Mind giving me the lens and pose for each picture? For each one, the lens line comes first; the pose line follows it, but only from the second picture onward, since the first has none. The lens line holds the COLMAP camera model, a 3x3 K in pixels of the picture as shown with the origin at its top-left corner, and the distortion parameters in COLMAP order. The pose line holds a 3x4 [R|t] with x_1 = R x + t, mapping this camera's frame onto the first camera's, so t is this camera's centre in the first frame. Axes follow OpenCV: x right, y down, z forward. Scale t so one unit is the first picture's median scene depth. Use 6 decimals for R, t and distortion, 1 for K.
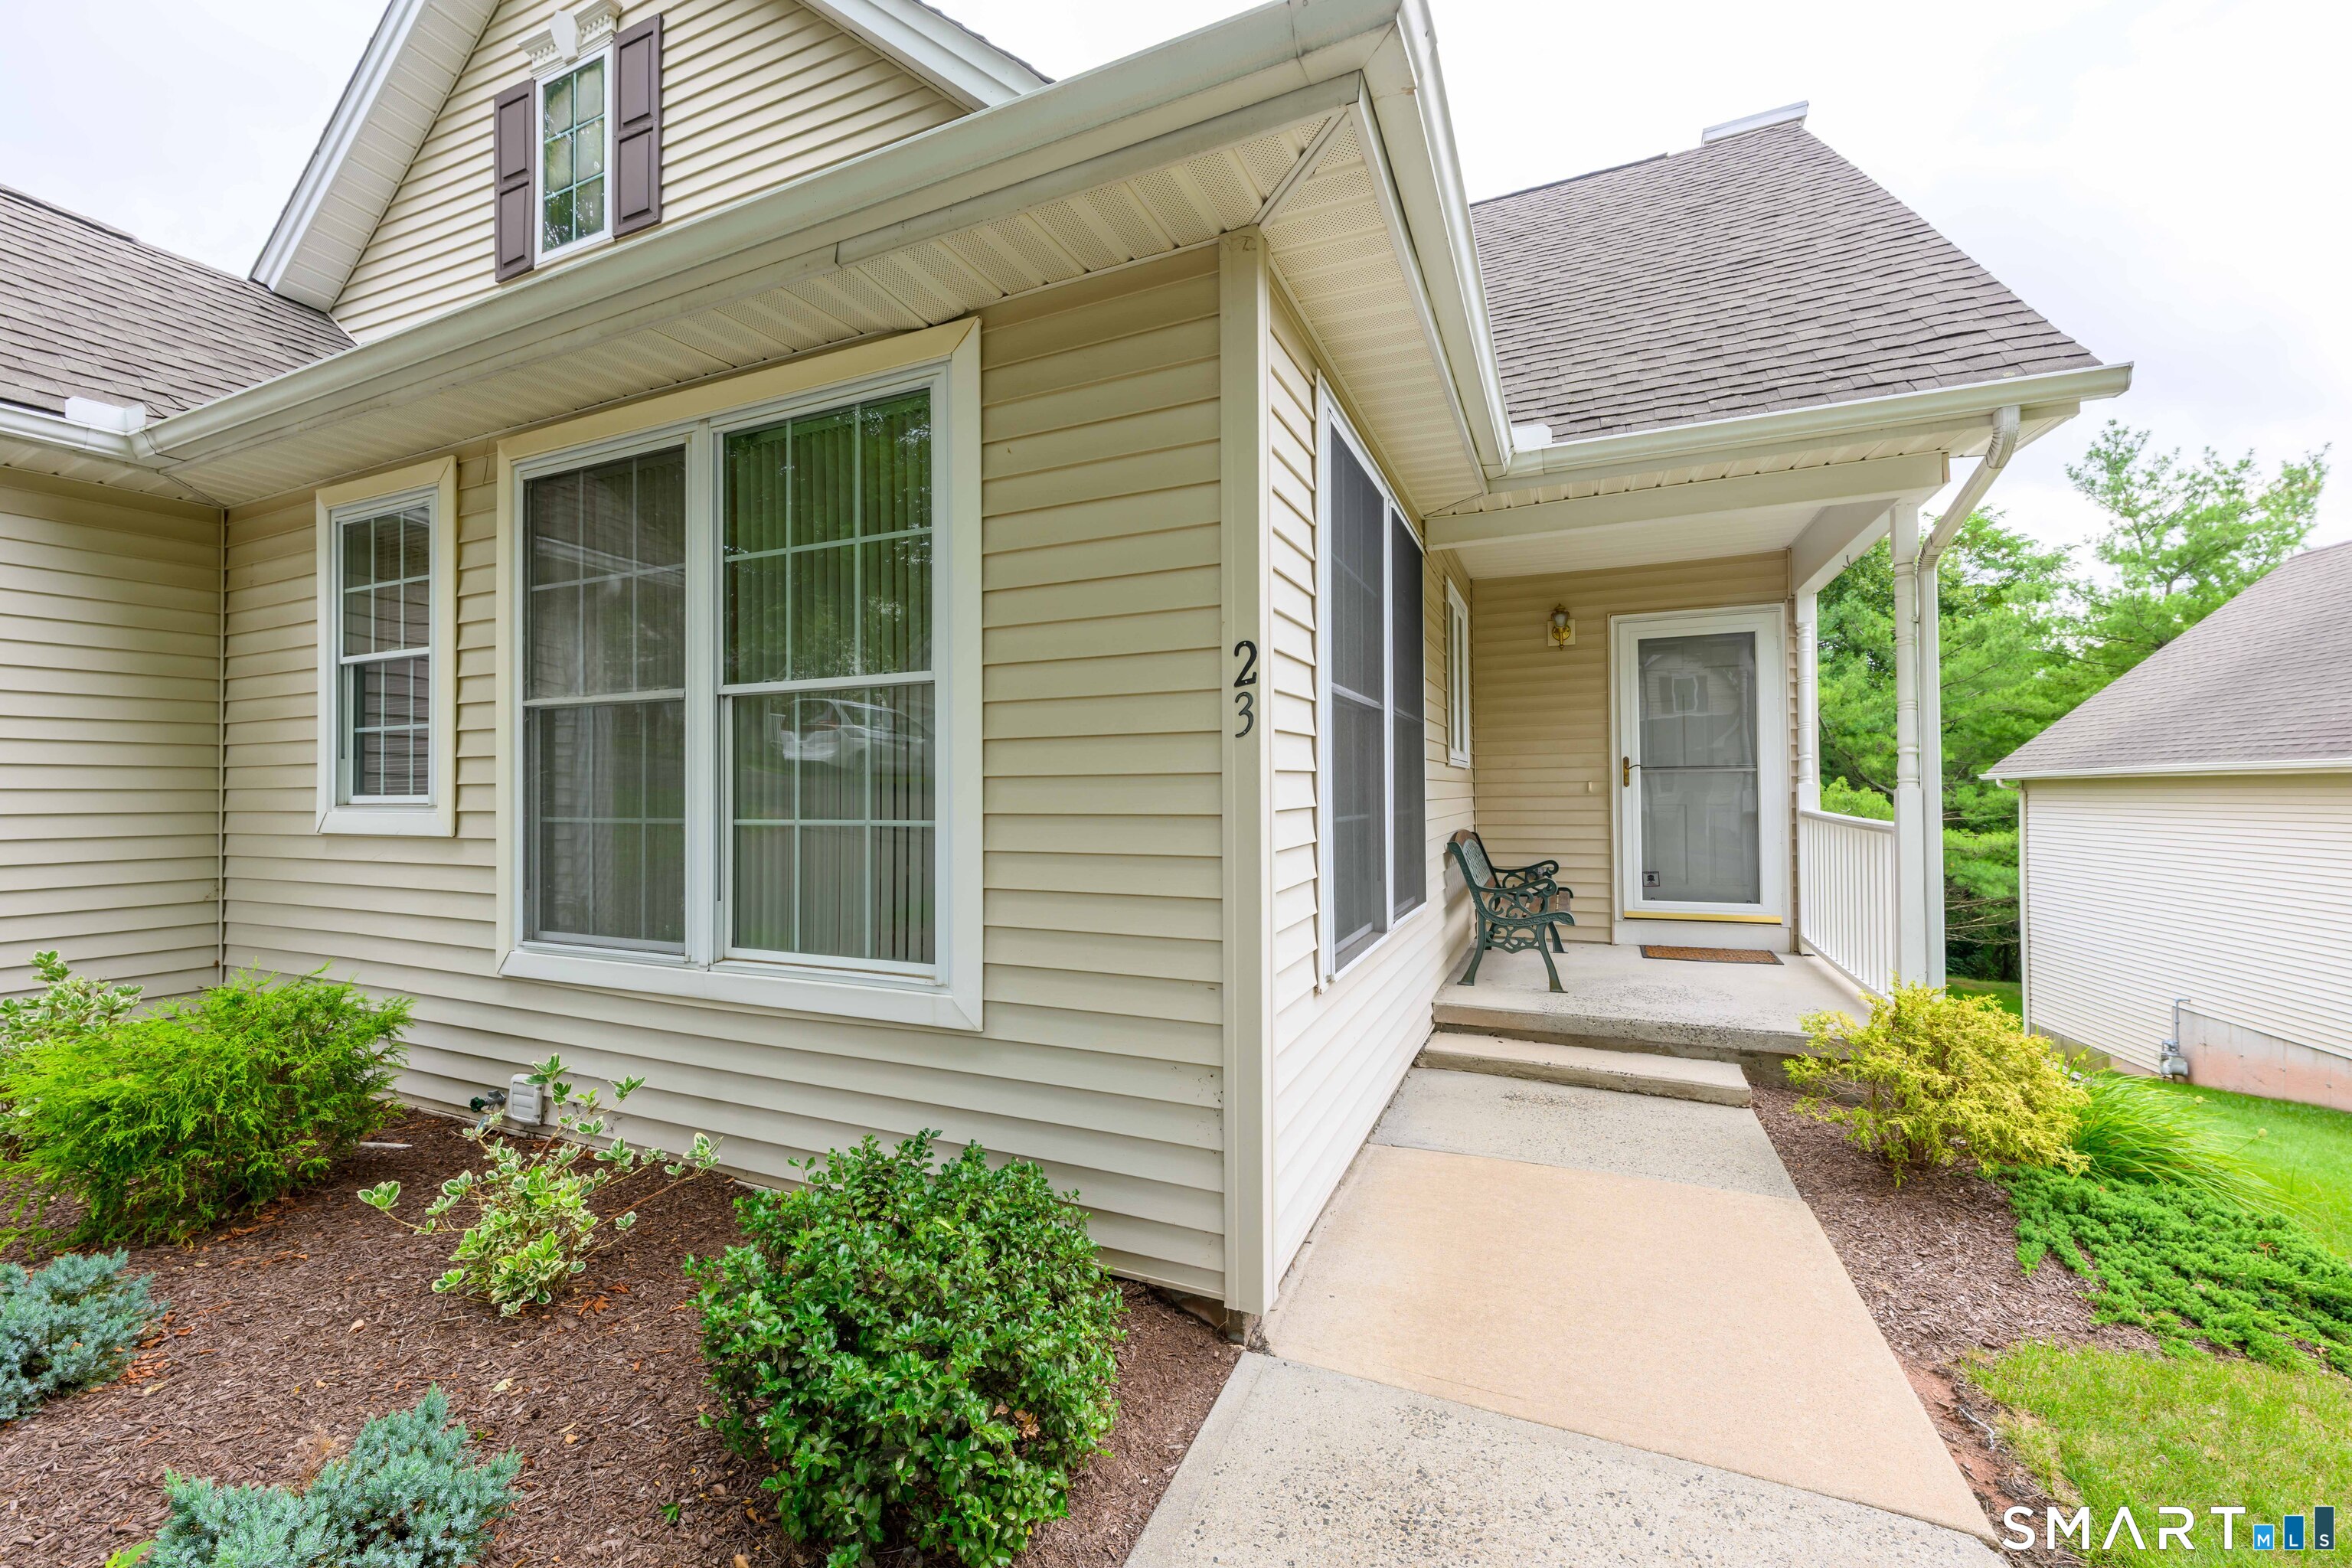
lens RADIAL K [[928.3, 0, 1171.8], [0, 928.3, 783.9], [0, 0, 1]] dist [-0.000194, -0.000035]
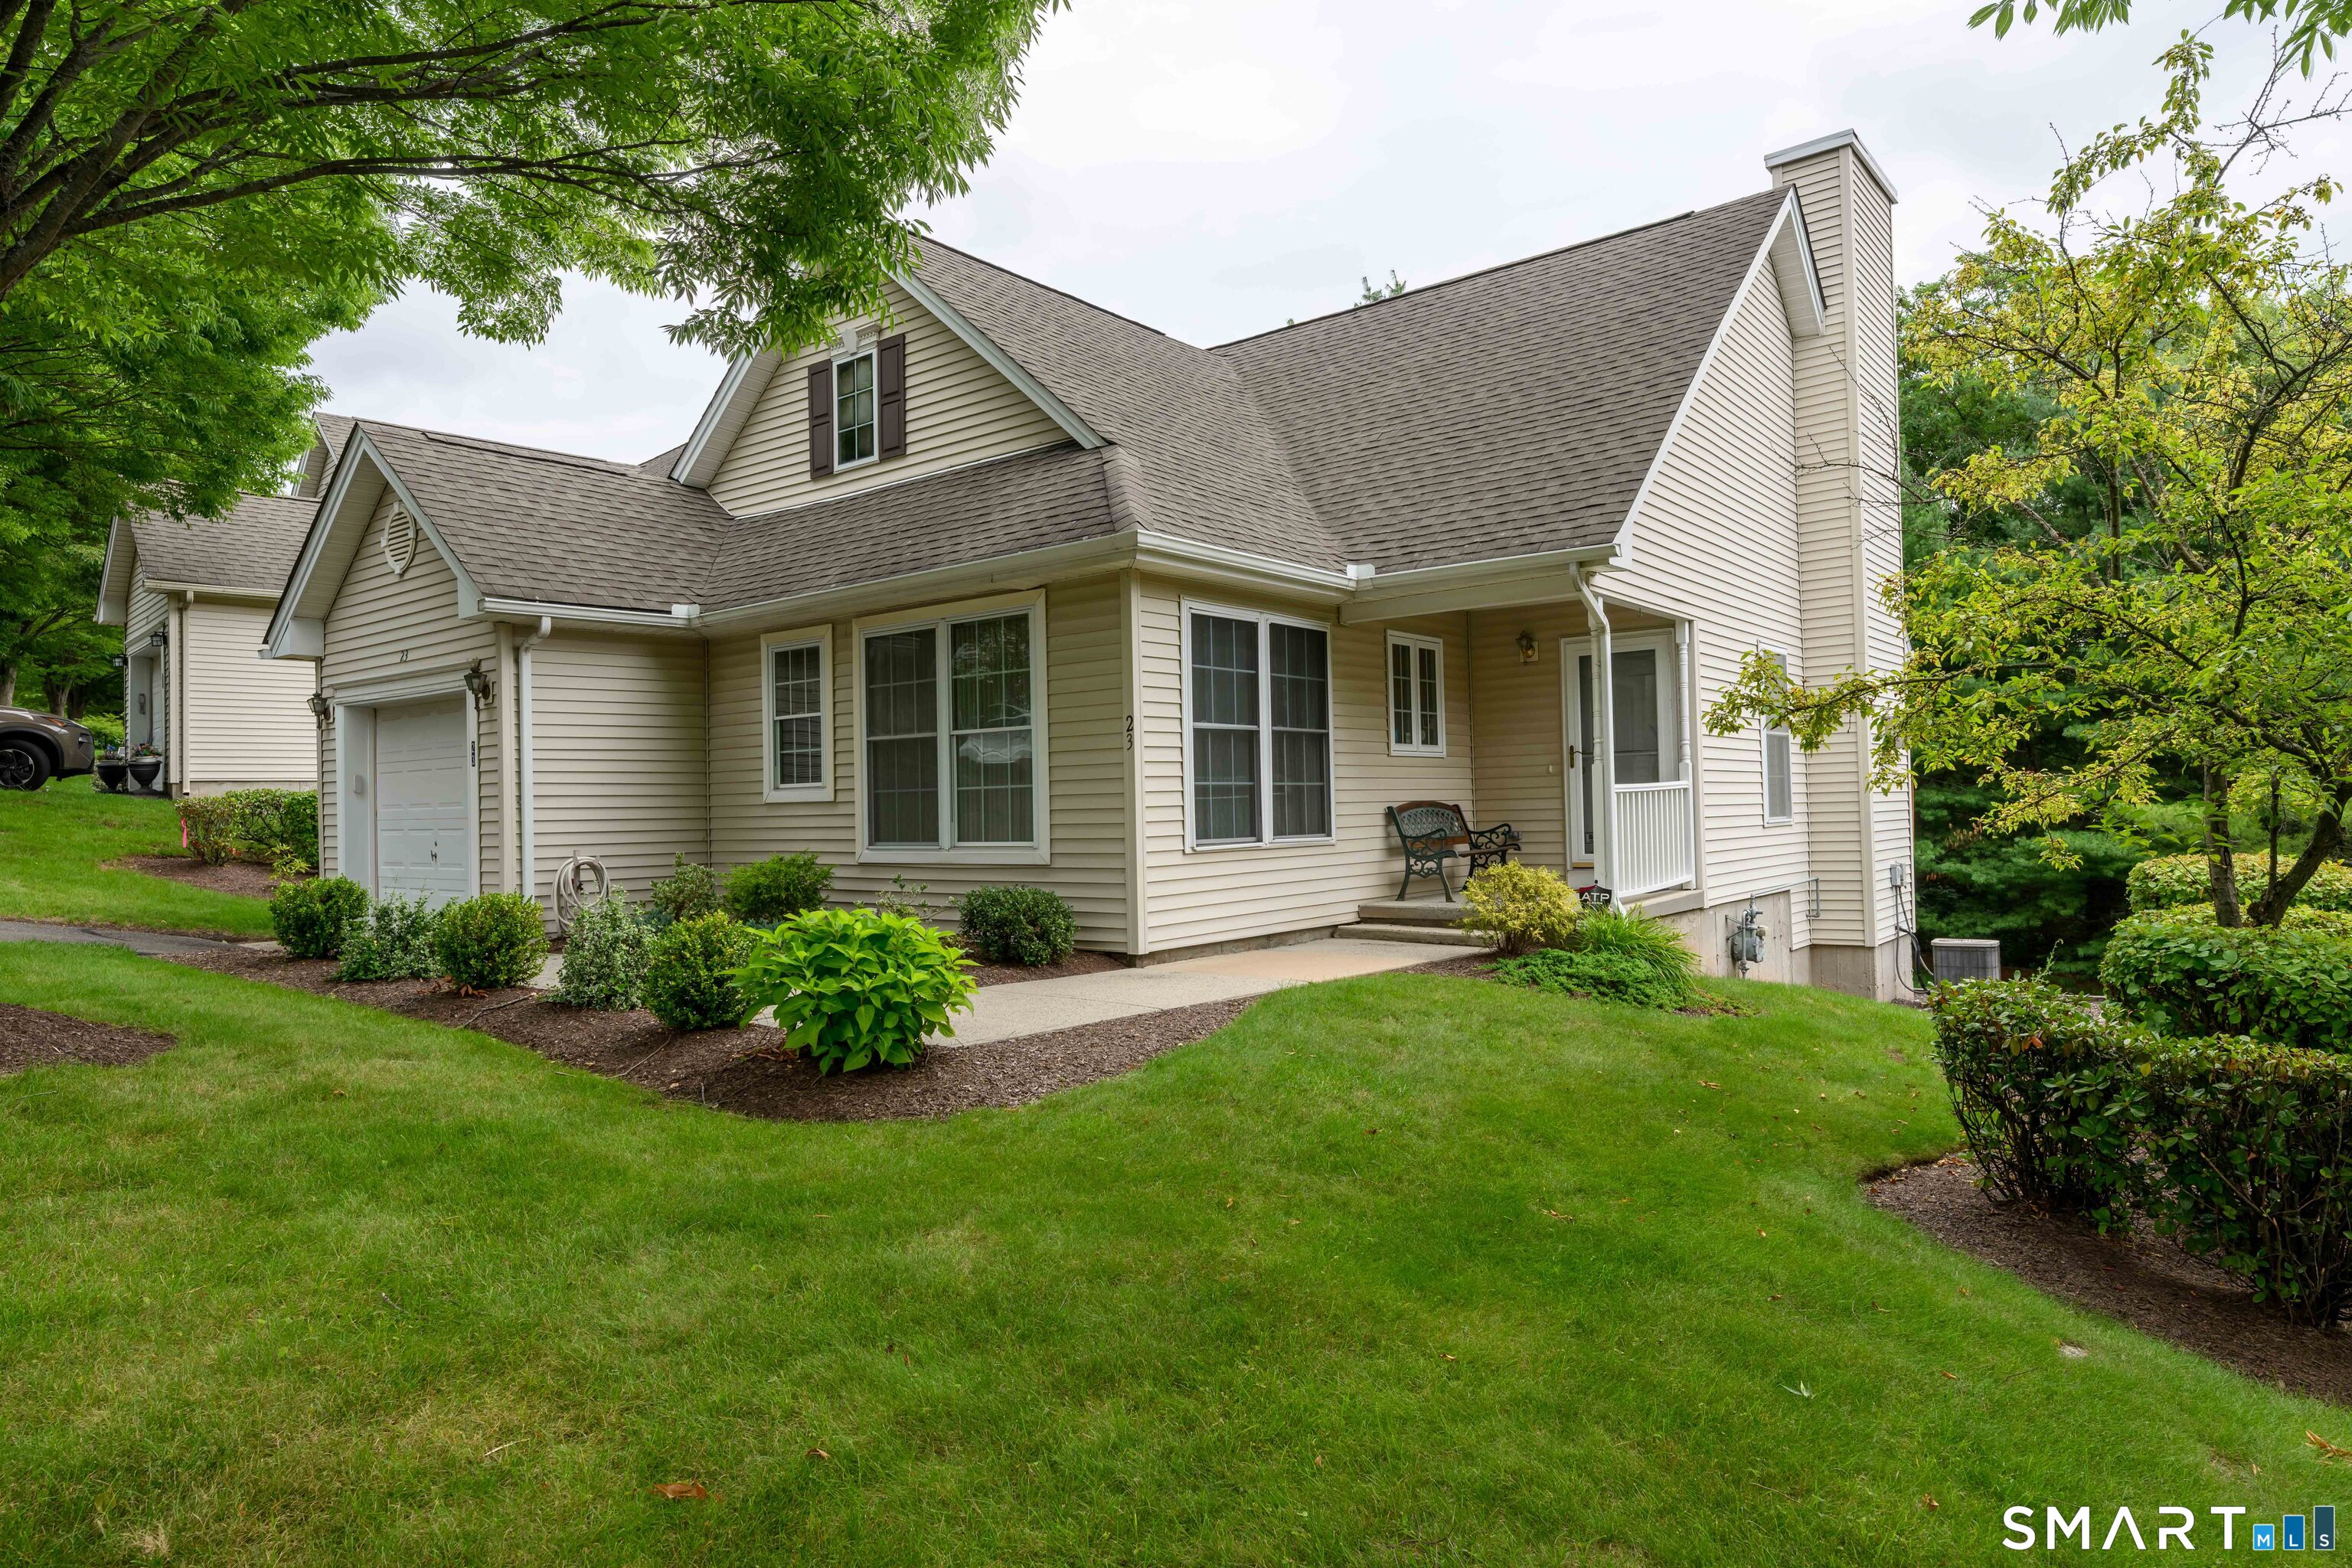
lens RADIAL K [[1383.6, 0, 1176.8], [0, 1383.6, 782.8], [0, 0, 1]] dist [0.000461, 0.000075]
pose [[0.968219, -0.019134, -0.249370, 0.777225], [0.017731, 0.999812, -0.007870, 0.052776], [0.249474, 0.003198, 0.968376, -1.865839]]
